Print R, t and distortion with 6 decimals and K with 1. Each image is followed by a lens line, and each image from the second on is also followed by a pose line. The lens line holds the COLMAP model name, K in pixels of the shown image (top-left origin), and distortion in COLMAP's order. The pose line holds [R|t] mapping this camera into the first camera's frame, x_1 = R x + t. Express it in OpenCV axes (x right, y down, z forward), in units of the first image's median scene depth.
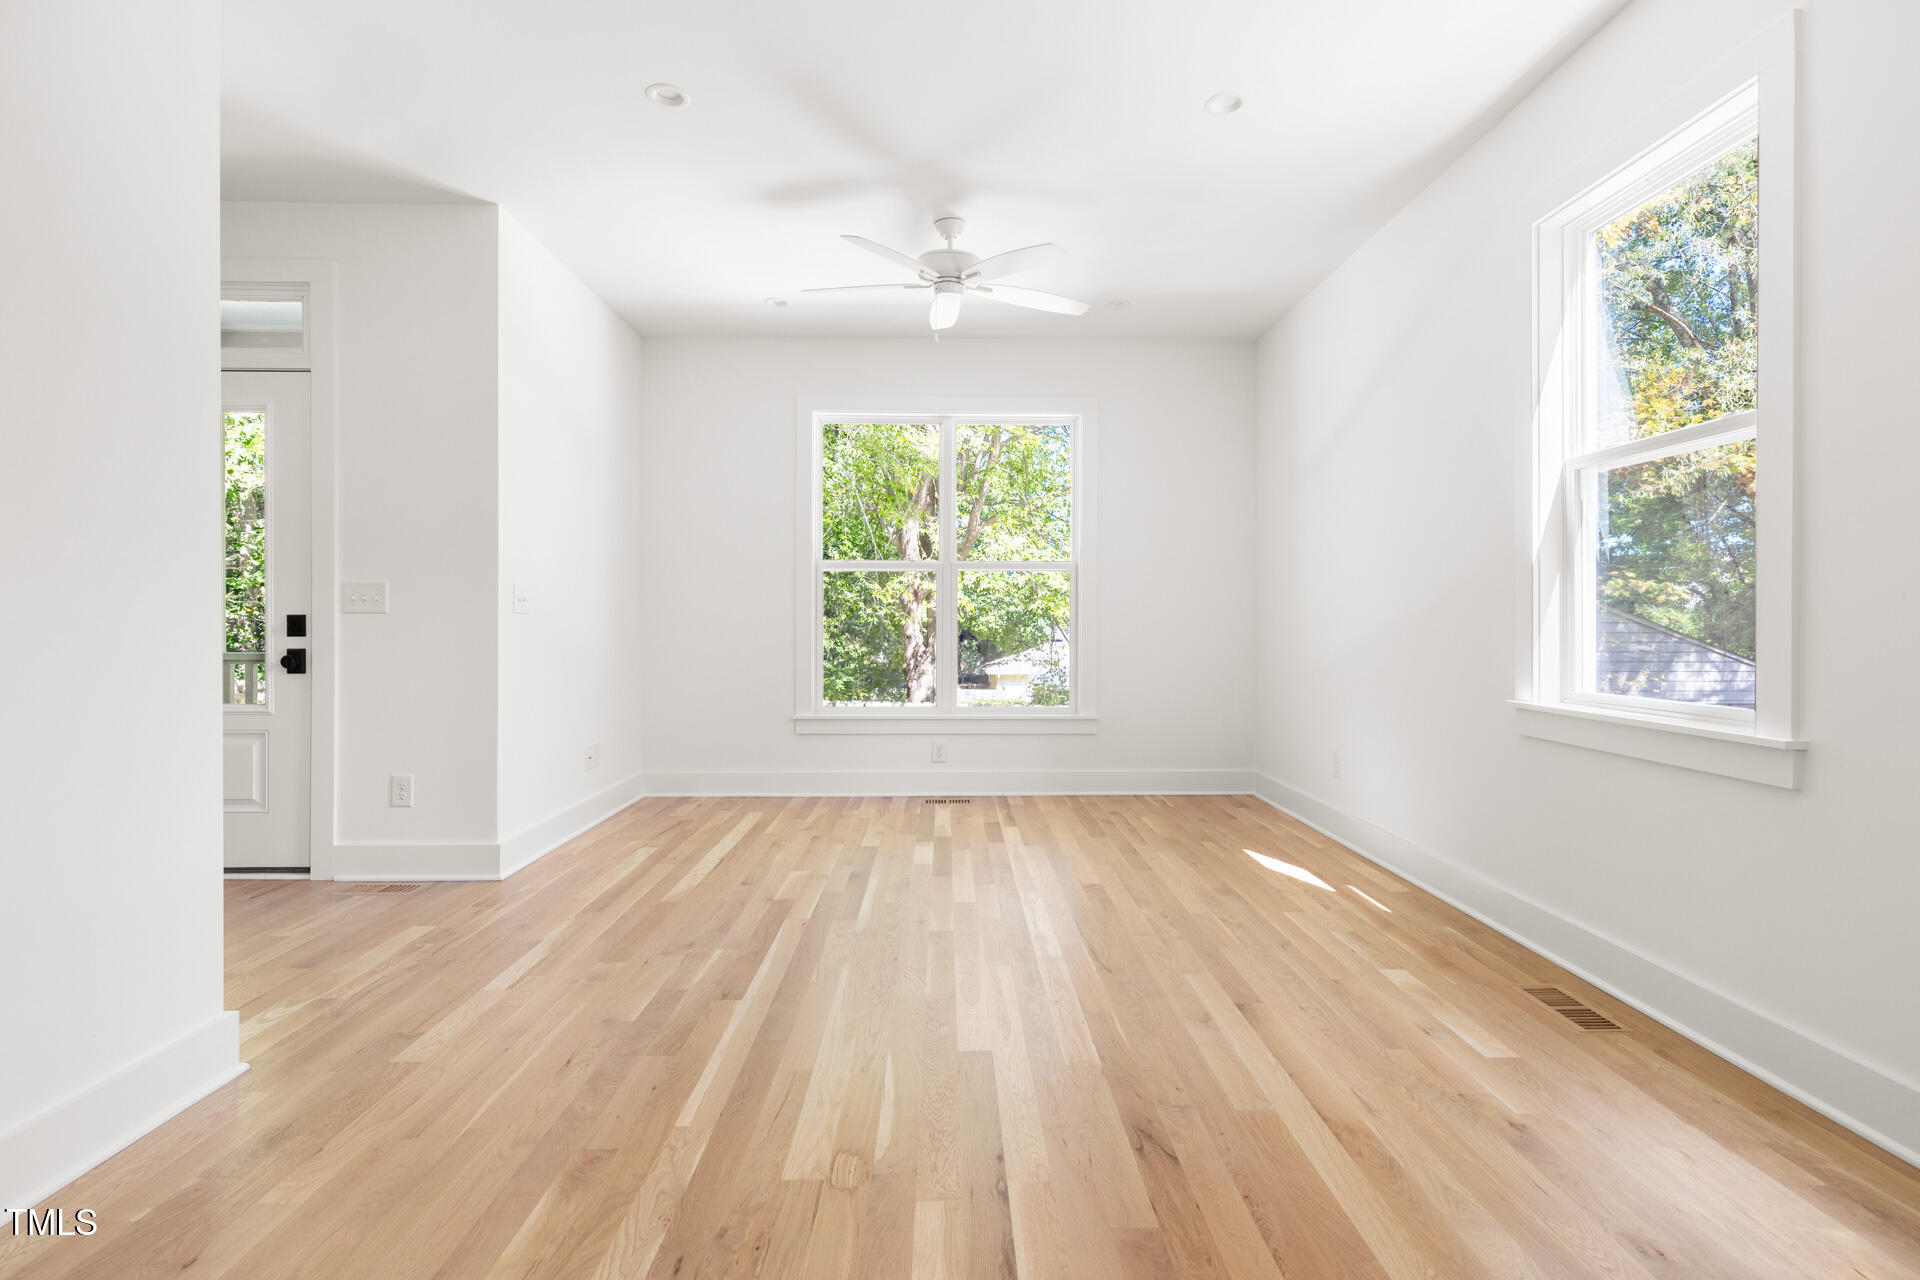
lens RADIAL K [[911.6, 0, 971.5], [0, 911.6, 625.9], [0, 0, 1]] dist [-0.004430, -0.000595]
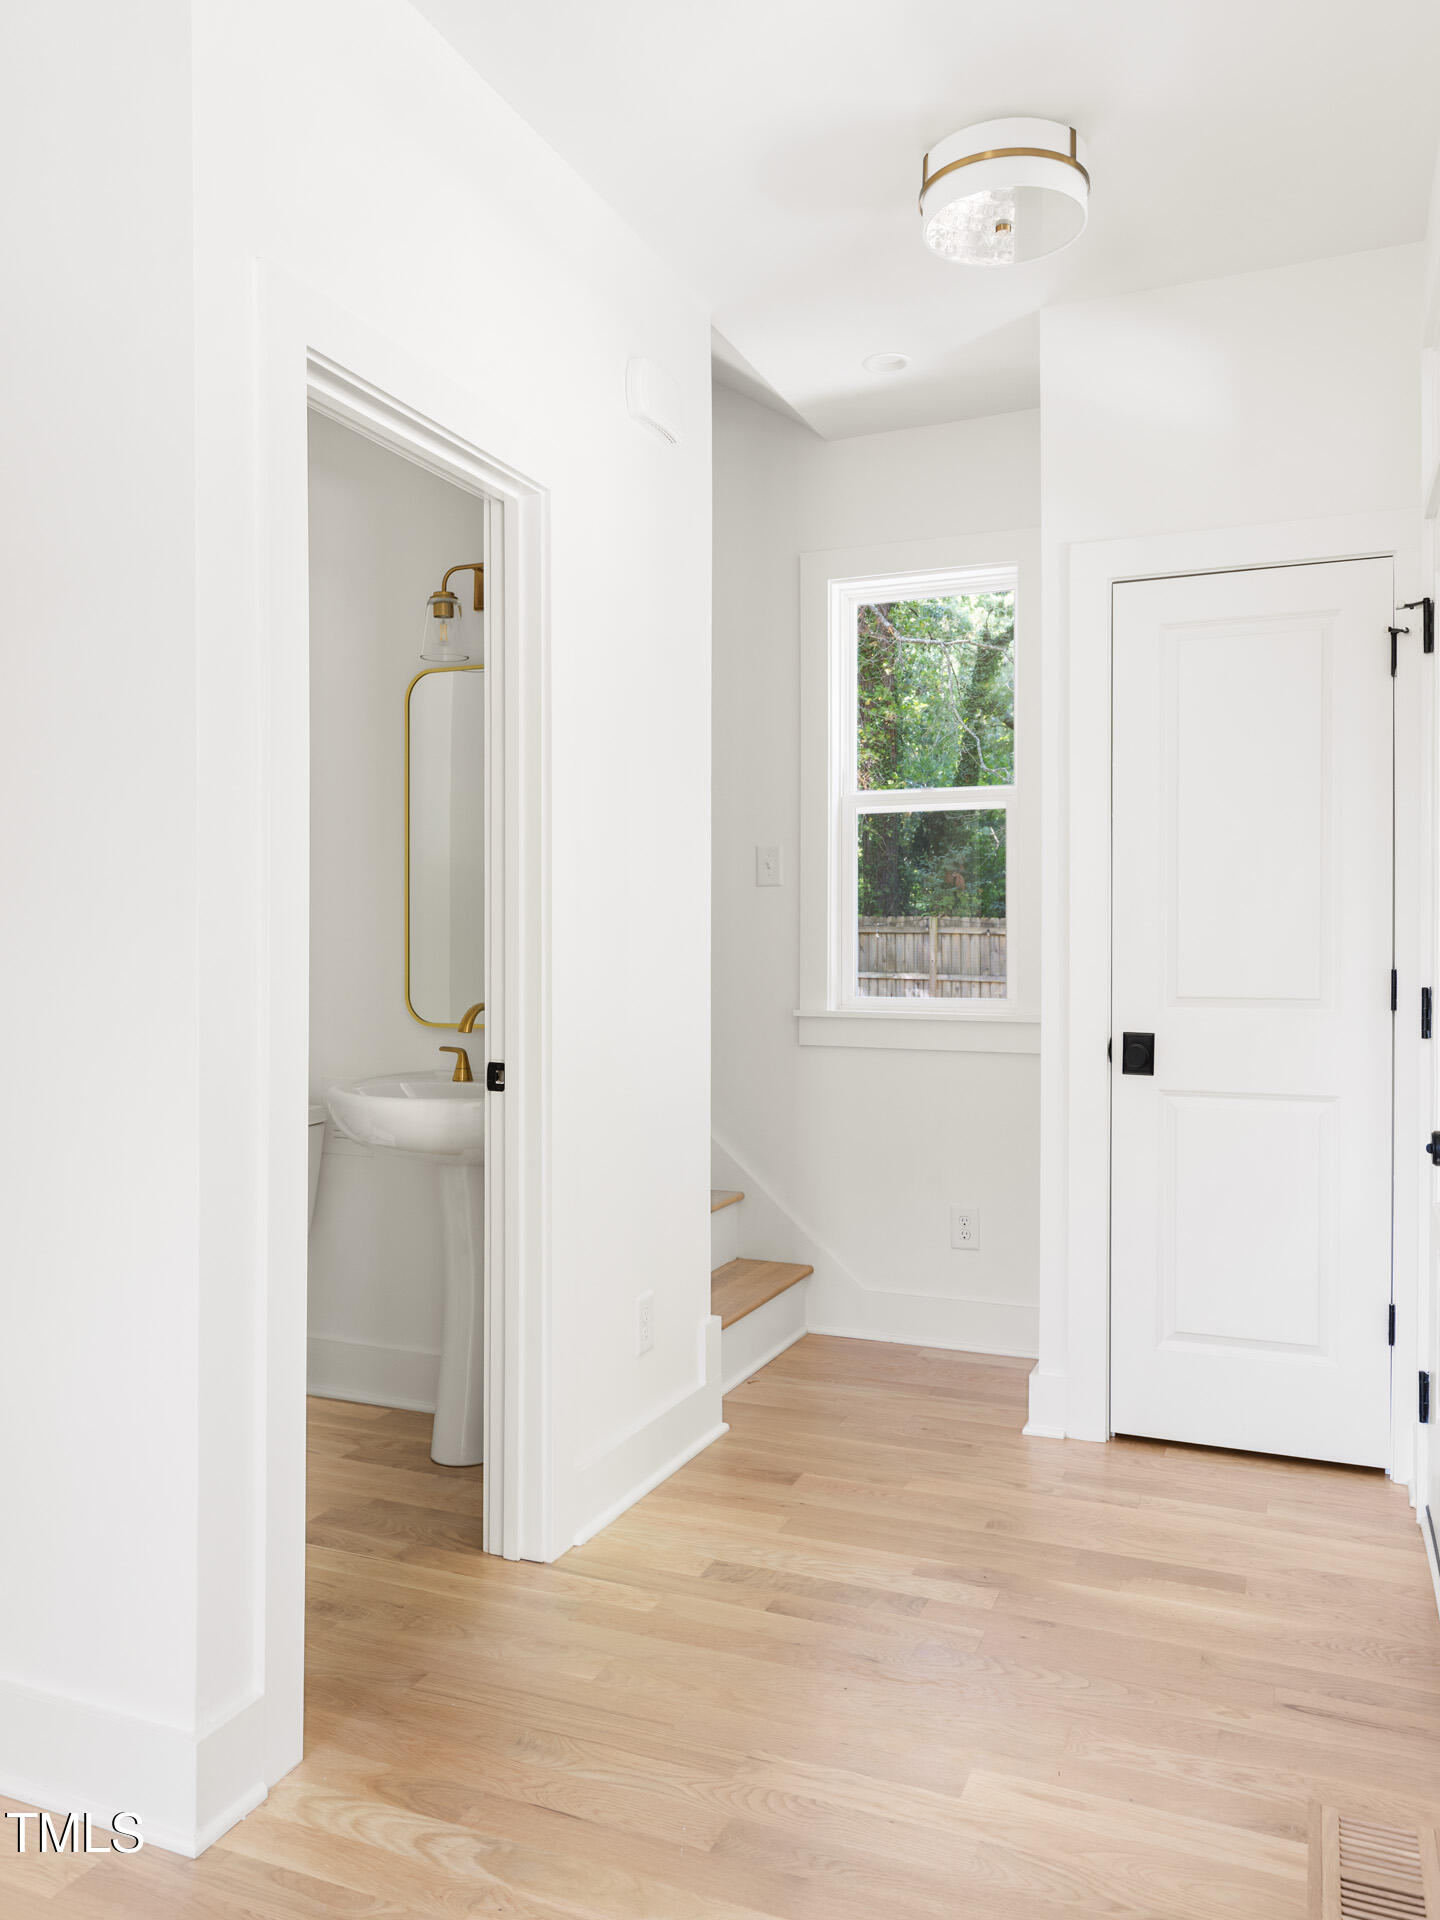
lens RADIAL K [[1441.5, 0, 704.0], [0, 1441.5, 964.2], [0, 0, 1]] dist [-0.000996, 0.001115]
pose [[-0.422430, 0.006785, -0.906370, -0.093060], [-0.006737, 0.999921, 0.010626, -0.052412], [0.906370, 0.010595, -0.422351, 1.178482]]
